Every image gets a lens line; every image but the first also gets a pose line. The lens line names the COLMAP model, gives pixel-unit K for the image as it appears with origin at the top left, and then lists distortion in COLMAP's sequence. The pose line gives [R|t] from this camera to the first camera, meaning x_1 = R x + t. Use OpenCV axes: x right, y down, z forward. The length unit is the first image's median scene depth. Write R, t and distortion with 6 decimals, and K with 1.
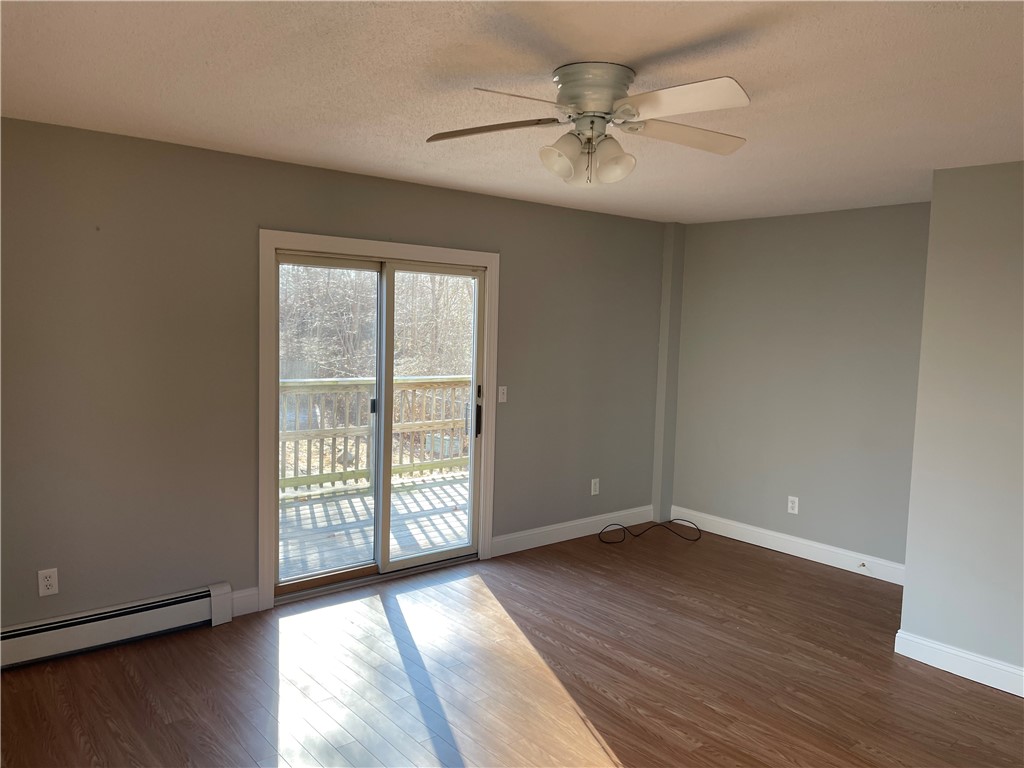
lens RADIAL K [[777.8, 0, 512.0], [0, 777.8, 384.0], [0, 0, 1]] dist [0.122566, -0.116828]
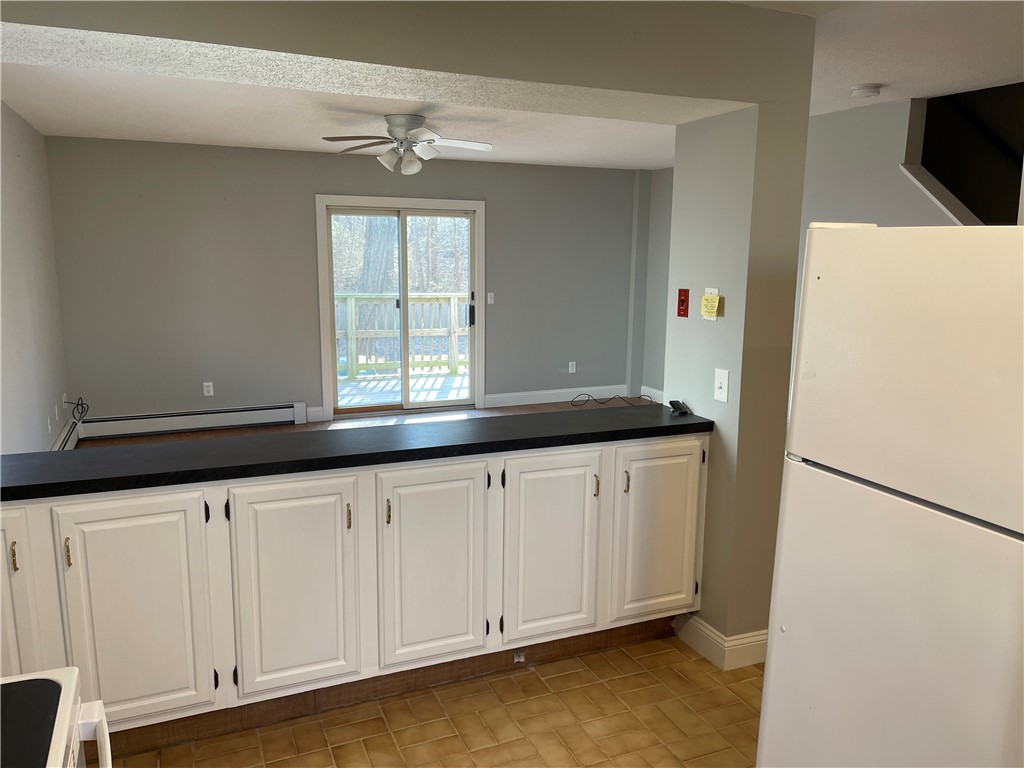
lens RADIAL K [[763.3, 0, 506.9], [0, 763.3, 387.4], [0, 0, 1]] dist [0.076037, -0.111359]
pose [[0.962157, 0.029747, -0.270869, 0.423450], [-0.004755, 0.995705, 0.092461, 0.048233], [0.272456, -0.087675, 0.958165, -0.397794]]
